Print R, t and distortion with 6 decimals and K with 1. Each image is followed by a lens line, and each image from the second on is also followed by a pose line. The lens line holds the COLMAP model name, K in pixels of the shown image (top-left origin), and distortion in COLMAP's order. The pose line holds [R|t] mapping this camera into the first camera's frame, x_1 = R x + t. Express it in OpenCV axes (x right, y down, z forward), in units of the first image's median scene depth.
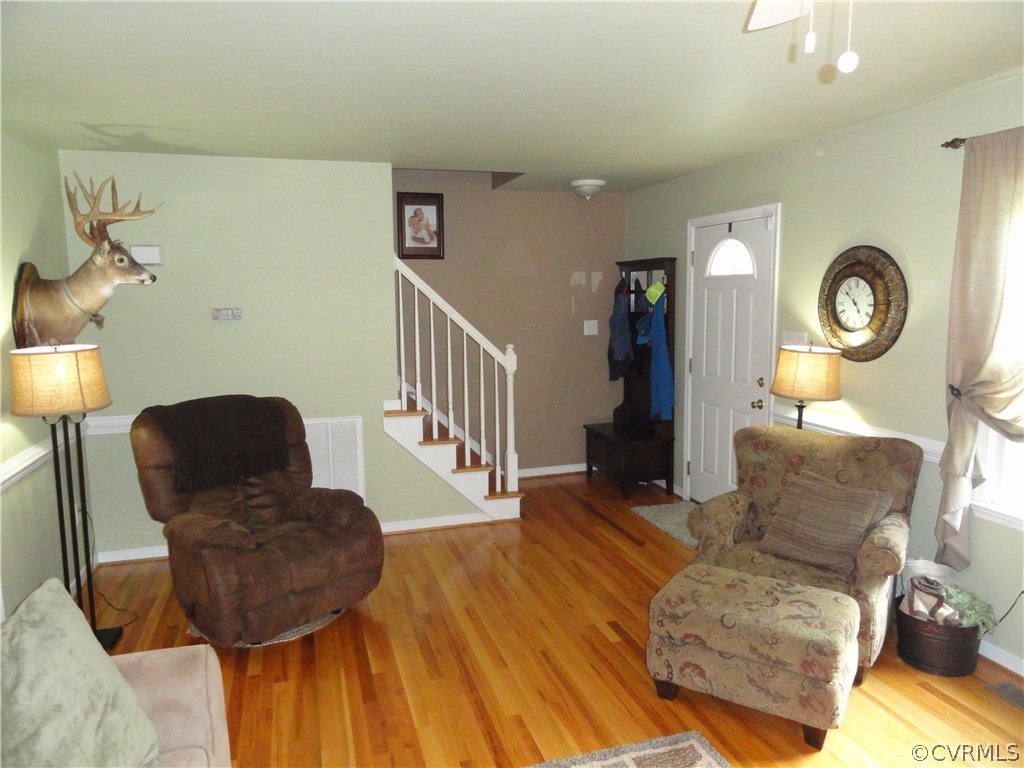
lens RADIAL K [[710.1, 0, 515.2], [0, 710.1, 387.0], [0, 0, 1]] dist [-0.004686, 0.005889]
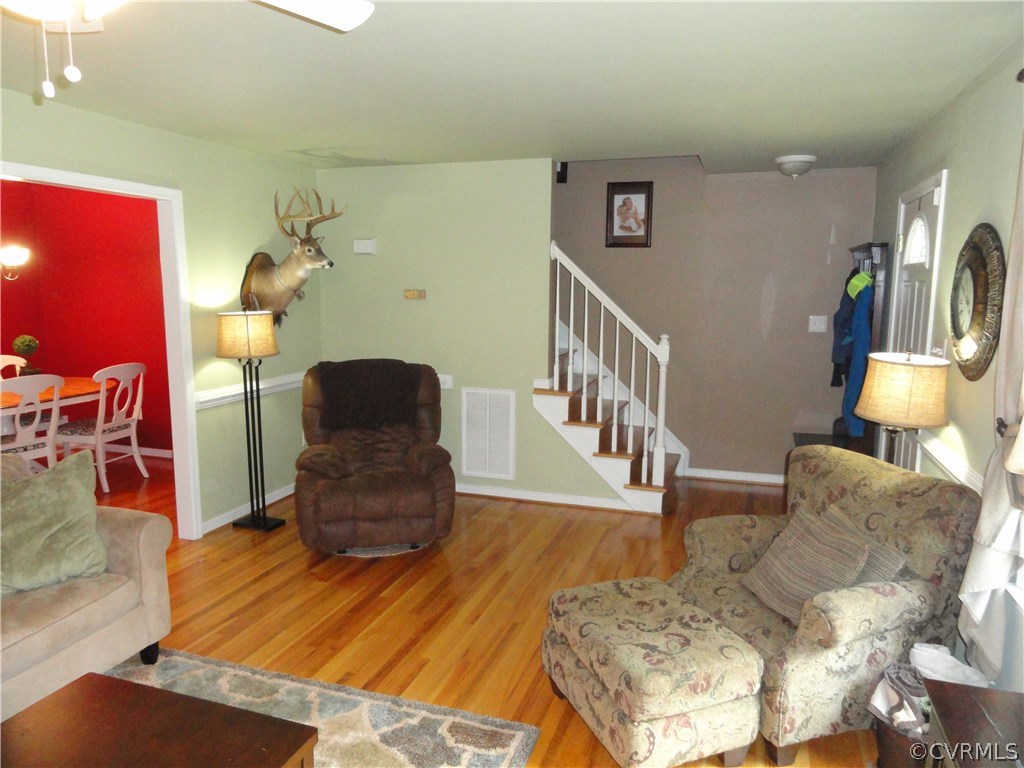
lens RADIAL K [[710.1, 0, 515.2], [0, 710.1, 387.0], [0, 0, 1]] dist [-0.004686, 0.005889]
pose [[0.815139, 0.102464, -0.570132, 0.534899], [-0.094133, 0.994580, 0.044159, -0.017290], [0.571566, 0.017673, 0.820366, 0.122591]]
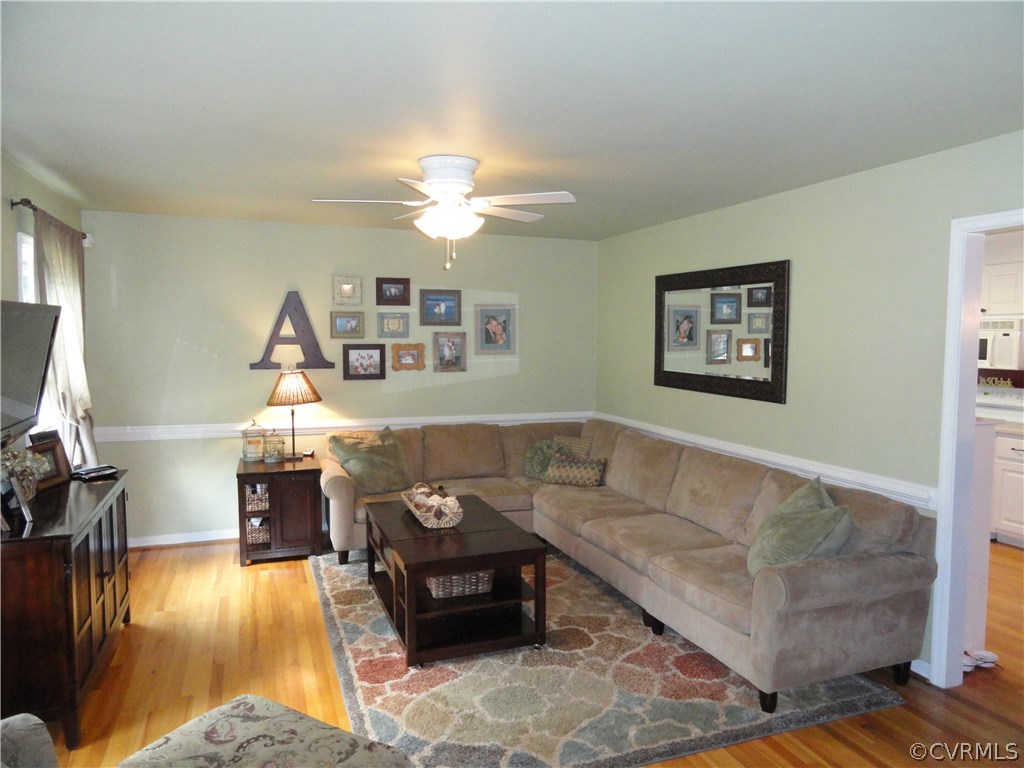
lens RADIAL K [[710.1, 0, 515.2], [0, 710.1, 387.0], [0, 0, 1]] dist [-0.004686, 0.005889]
pose [[-0.998328, 0.013470, -0.056220, 0.094824], [0.001716, 0.978952, 0.204083, -0.162857], [0.057786, 0.203645, -0.977338, 1.275183]]
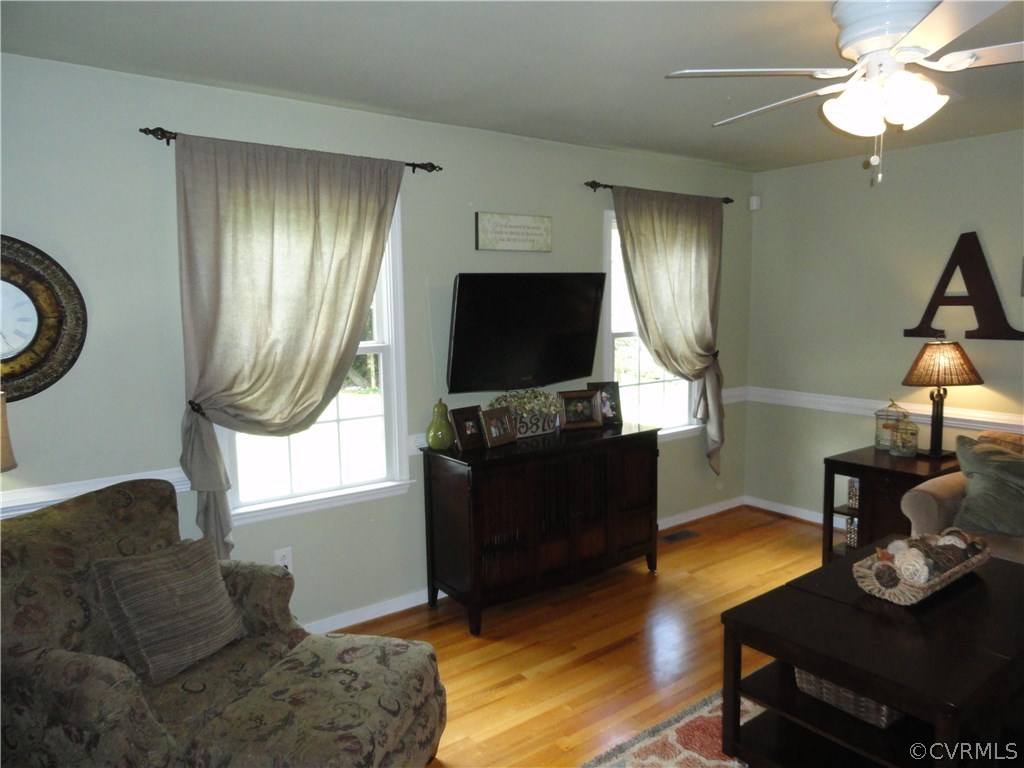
lens RADIAL K [[710.1, 0, 515.2], [0, 710.1, 387.0], [0, 0, 1]] dist [-0.004686, 0.005889]
pose [[-0.347913, -0.098189, 0.932371, -0.332443], [0.140569, 0.977795, 0.155426, -0.089960], [-0.926929, 0.185137, -0.326385, 0.782505]]
